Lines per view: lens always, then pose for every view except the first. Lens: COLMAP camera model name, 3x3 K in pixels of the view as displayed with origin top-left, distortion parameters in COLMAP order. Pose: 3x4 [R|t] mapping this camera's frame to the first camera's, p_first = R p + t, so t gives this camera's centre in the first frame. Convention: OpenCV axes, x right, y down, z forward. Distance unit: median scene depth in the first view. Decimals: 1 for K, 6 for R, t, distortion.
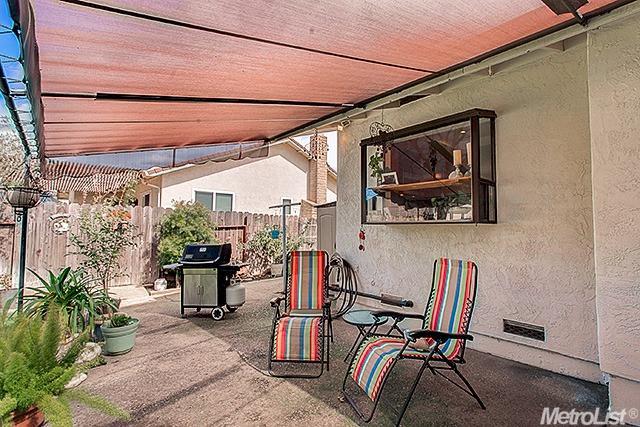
lens RADIAL K [[303.1, 0, 320.0], [0, 303.1, 213.5], [0, 0, 1]] dist [0.004184, 0.000302]
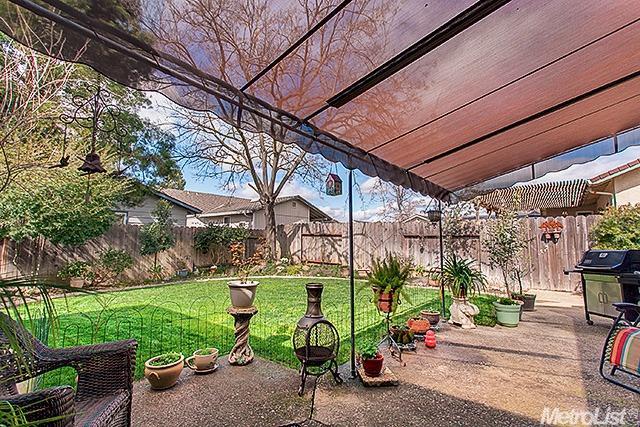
lens RADIAL K [[295.8, 0, 320.0], [0, 295.8, 213.5], [0, 0, 1]] dist [0.002279, 0.000172]
pose [[0.184899, -0.101967, -0.977453, 0.364419], [0.044542, 0.994450, -0.095315, 0.040371], [0.981748, -0.025914, 0.188414, -0.028613]]
